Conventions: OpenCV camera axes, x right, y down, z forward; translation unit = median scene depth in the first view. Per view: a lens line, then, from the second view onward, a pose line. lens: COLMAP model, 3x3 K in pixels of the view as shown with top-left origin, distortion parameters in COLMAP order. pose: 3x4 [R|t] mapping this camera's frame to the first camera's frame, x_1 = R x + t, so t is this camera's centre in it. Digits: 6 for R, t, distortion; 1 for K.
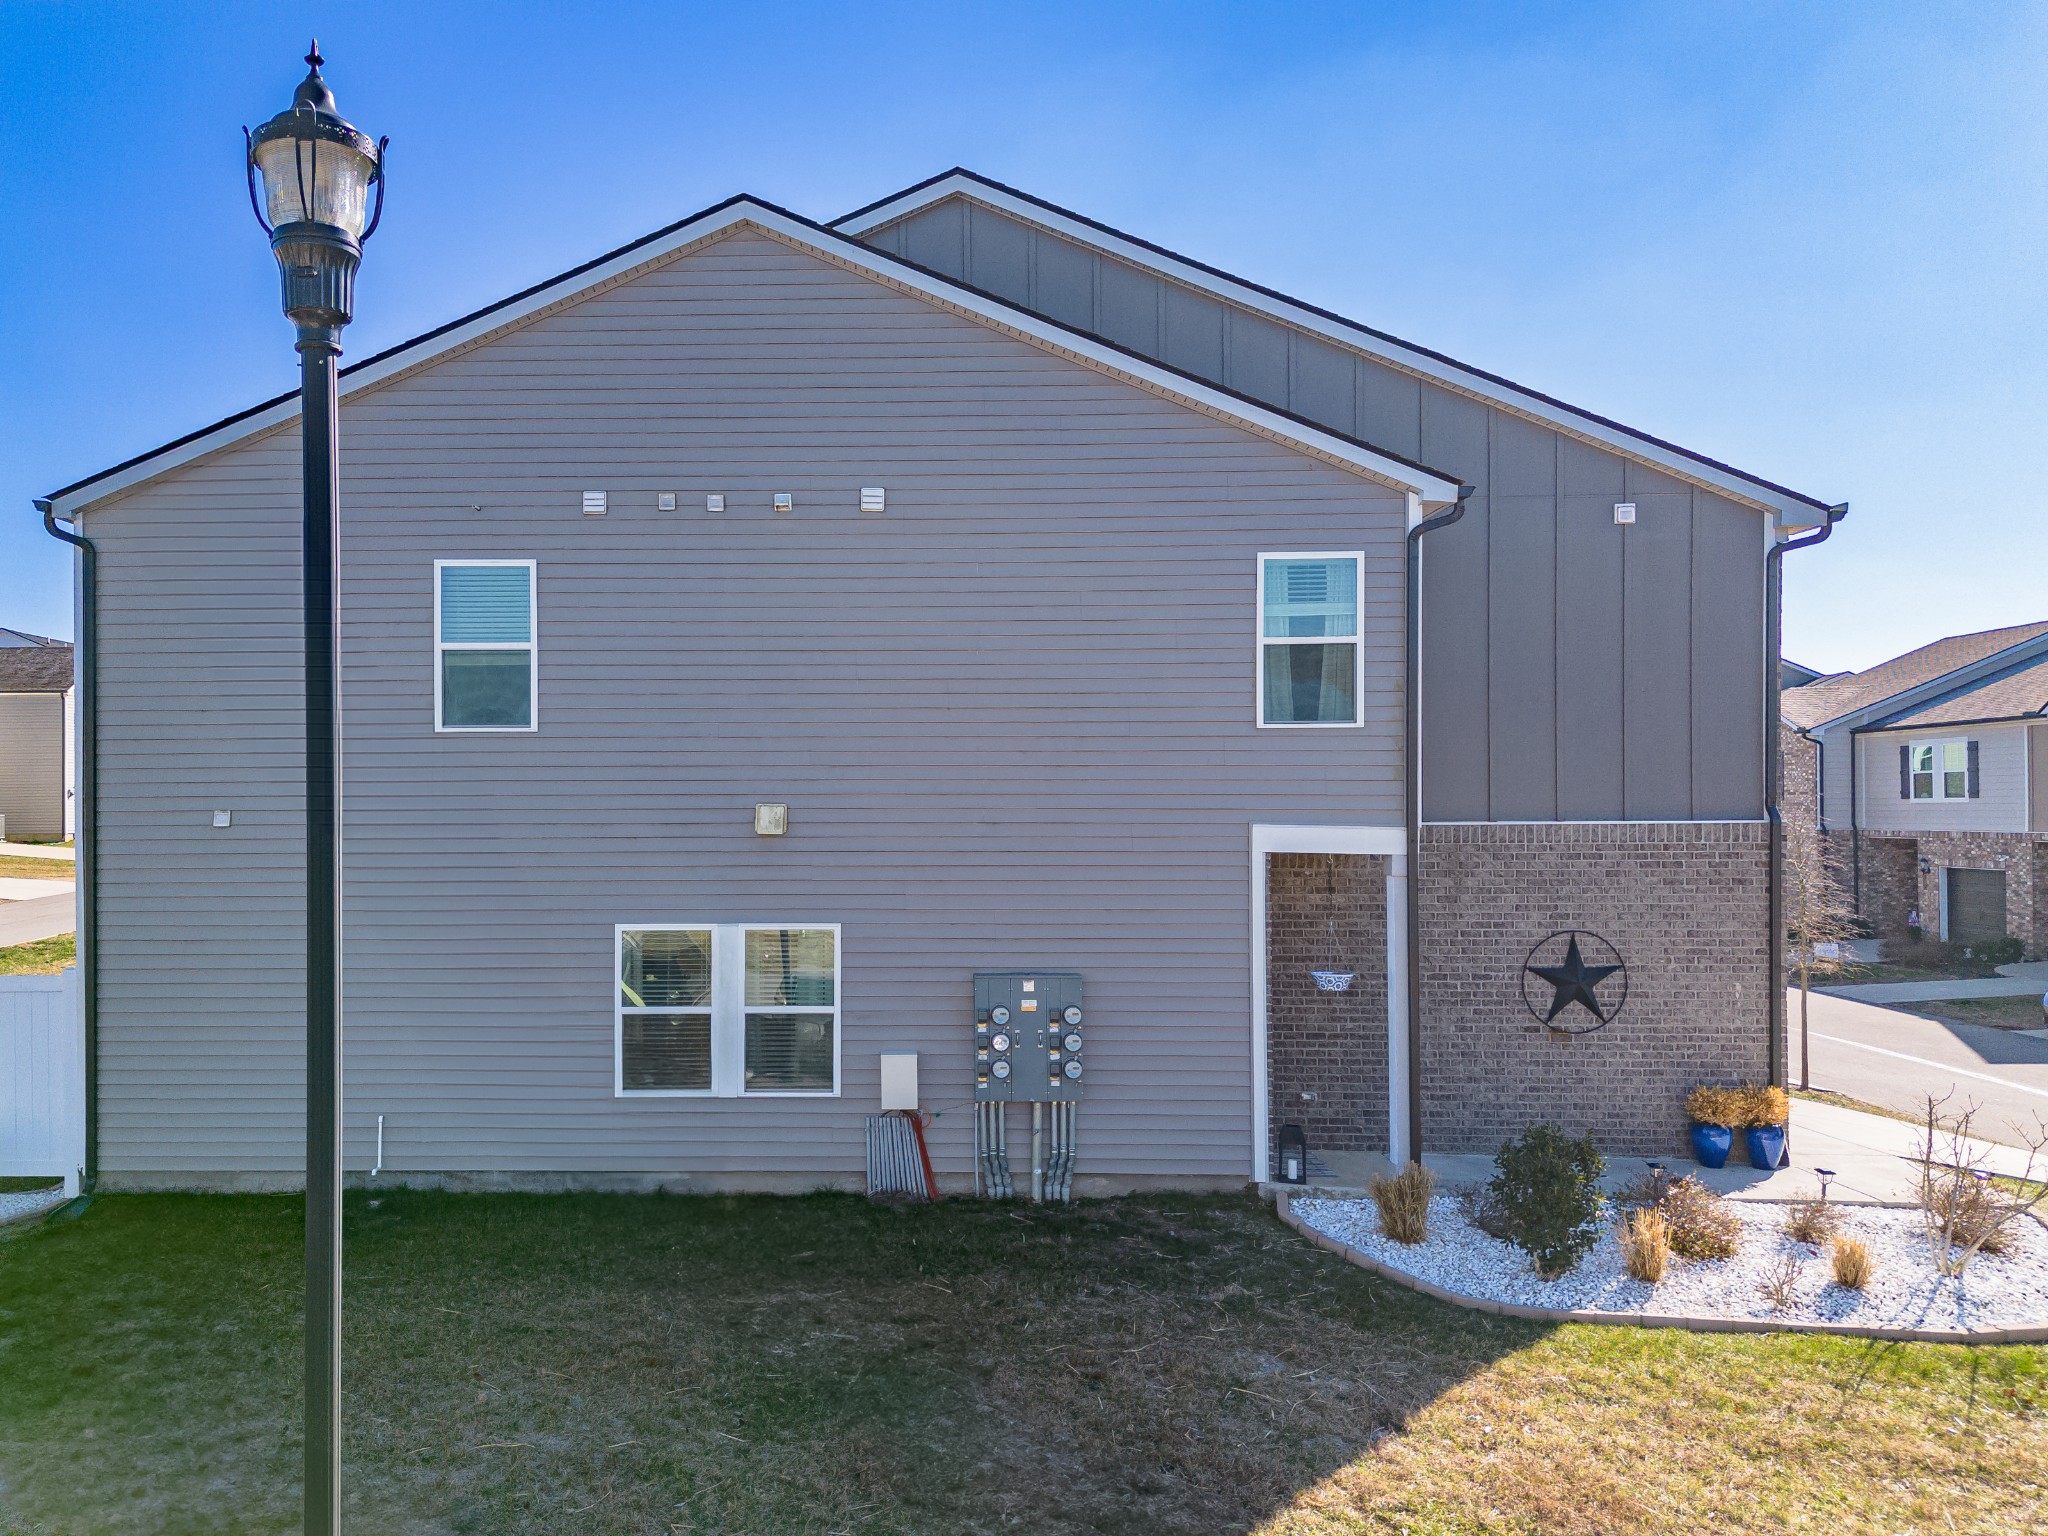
lens RADIAL K [[1530.7, 0, 843.6], [0, 1530.7, 802.3], [0, 0, 1]] dist [0.033201, -0.009066]
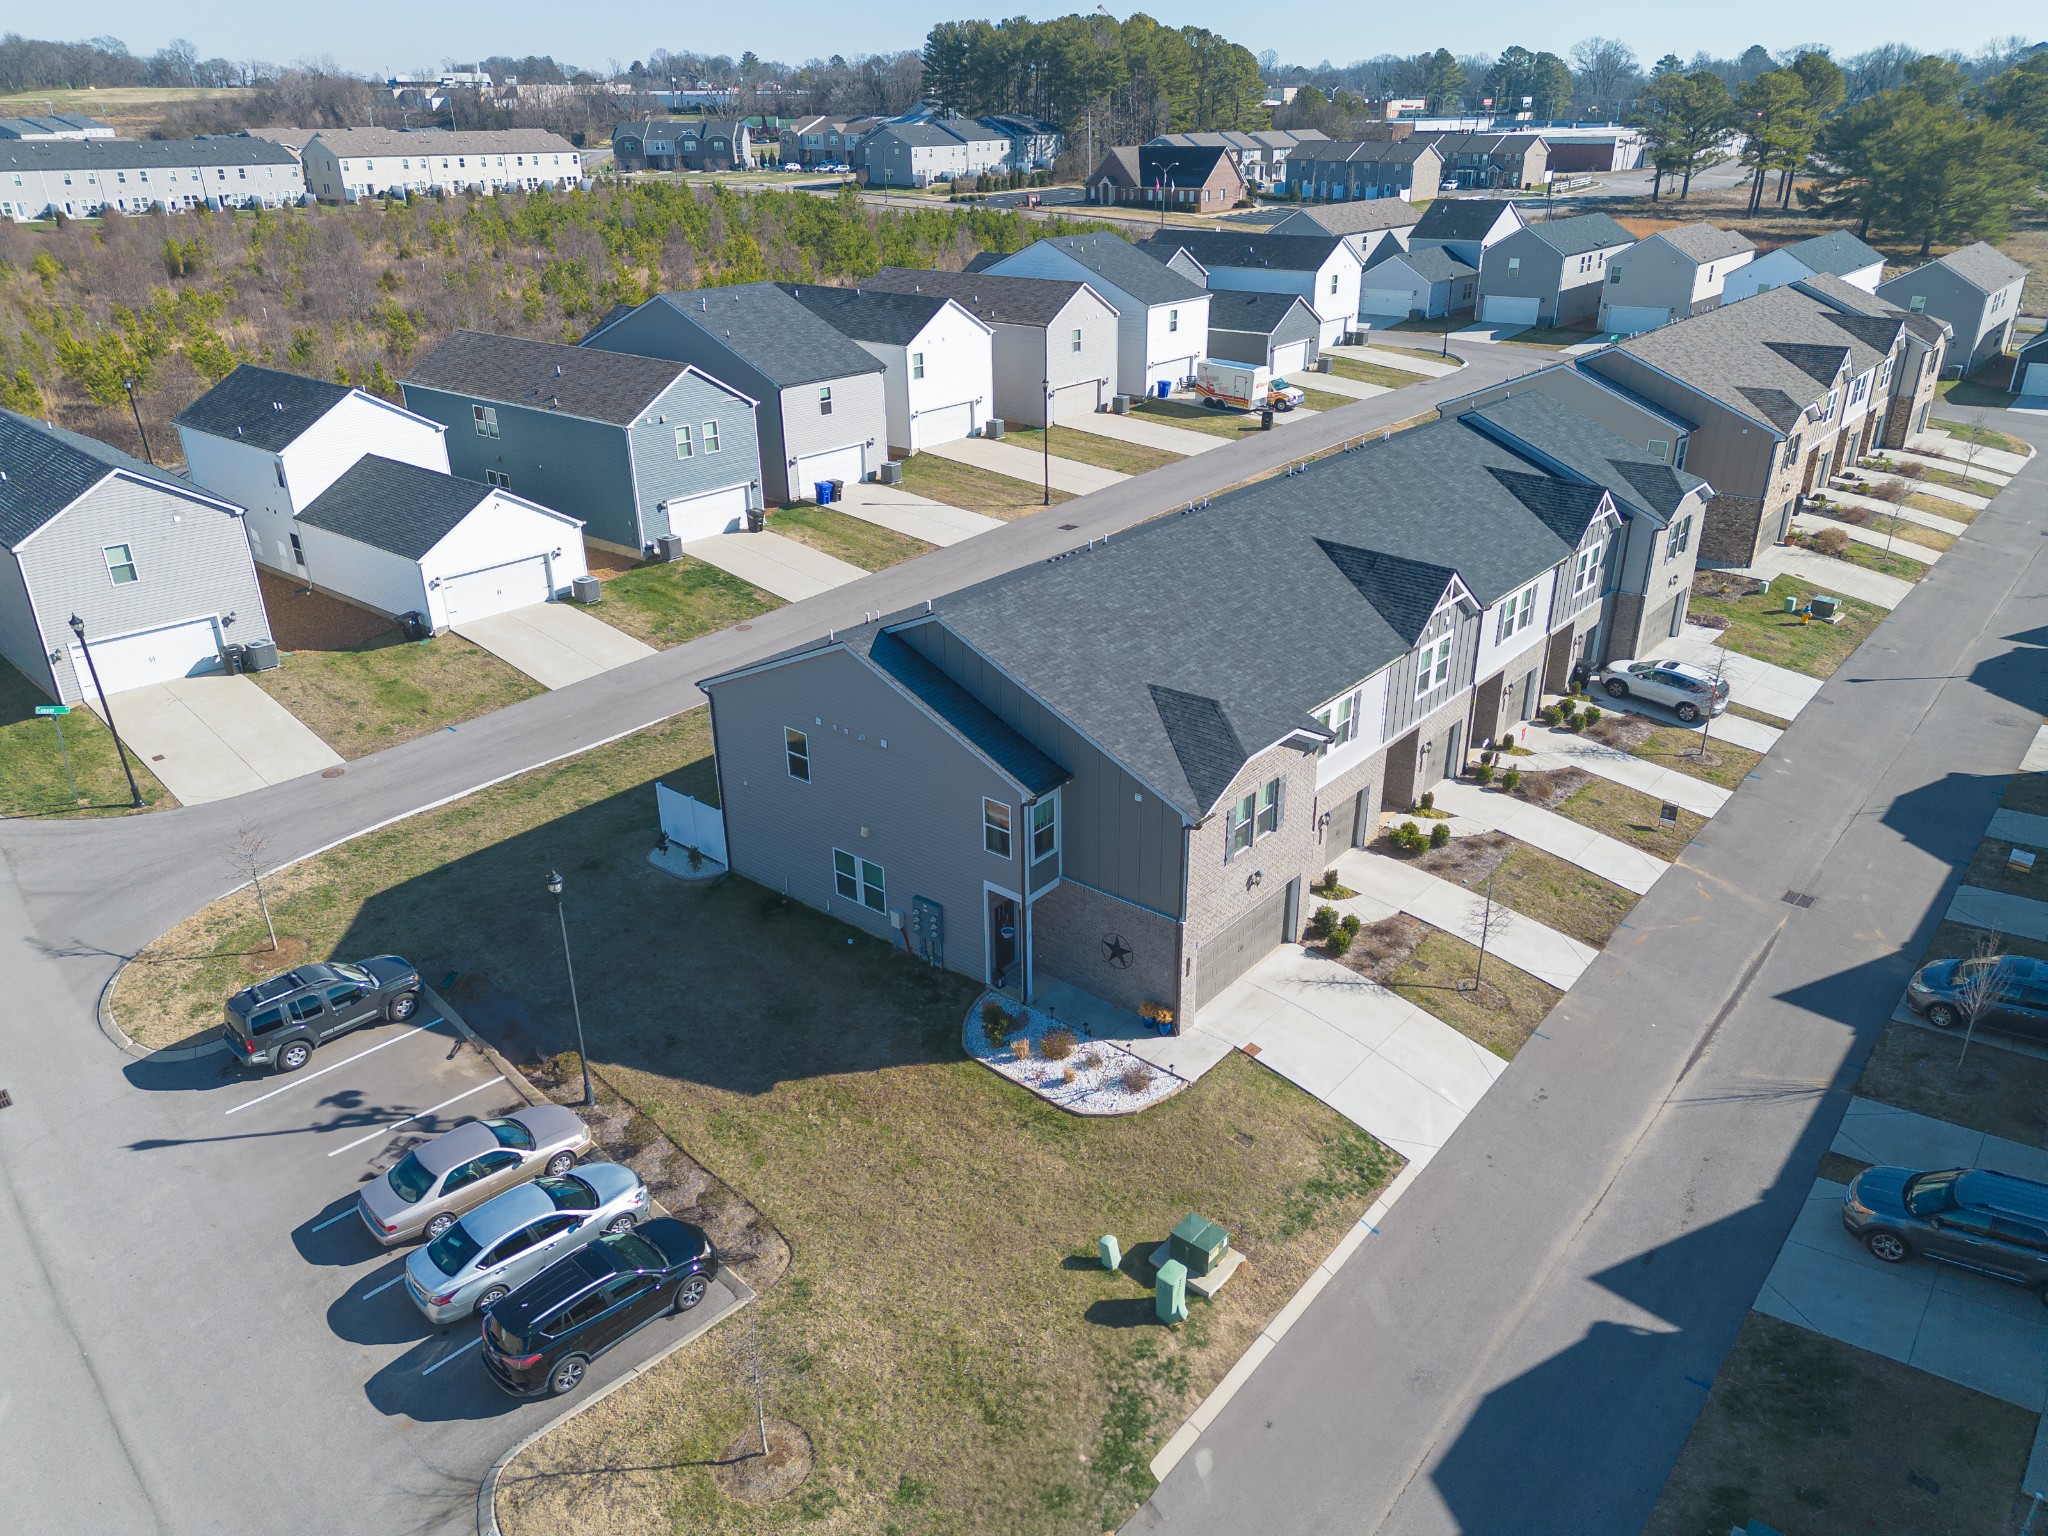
lens RADIAL K [[1438.0, 0, 1029.9], [0, 1438.0, 764.6], [0, 0, 1]] dist [0.059615, -0.043335]
pose [[0.793553, 0.246206, -0.556467, 1.793699], [0.010197, 0.908980, 0.416715, -1.312673], [0.608415, -0.336360, 0.718813, -0.829875]]
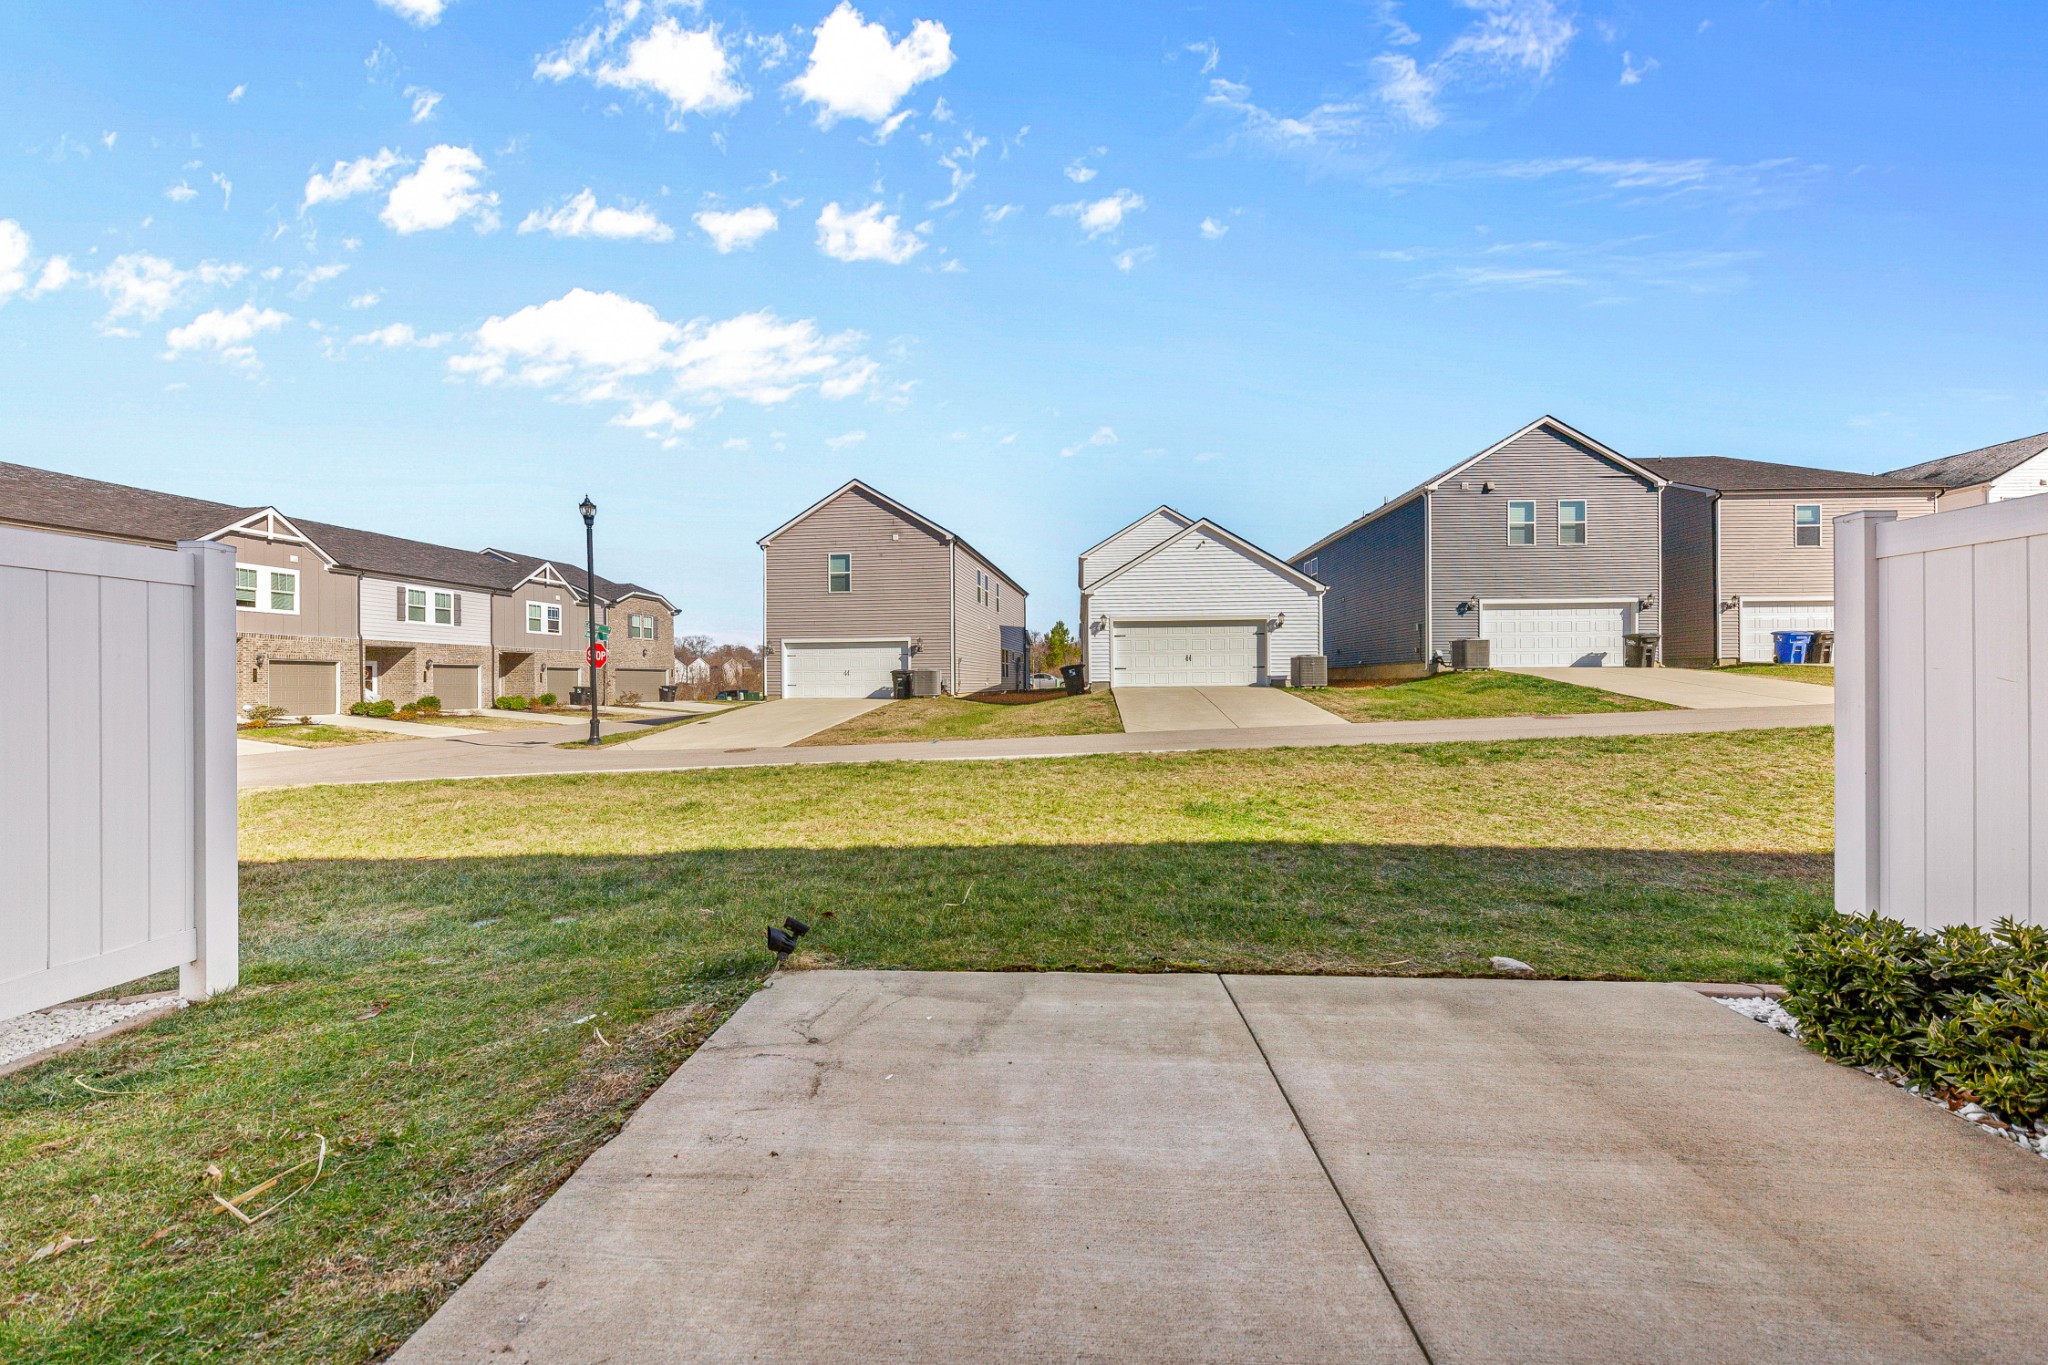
lens RADIAL K [[735.5, 0, 1026.6], [0, 735.5, 678.4], [0, 0, 1]] dist [0.000096, -0.000048]
pose [[-0.011321, 0.002120, -0.999934, -0.500461], [0.010392, 0.999944, 0.002002, 0.159759], [0.999882, -0.010368, -0.011342, 1.309206]]
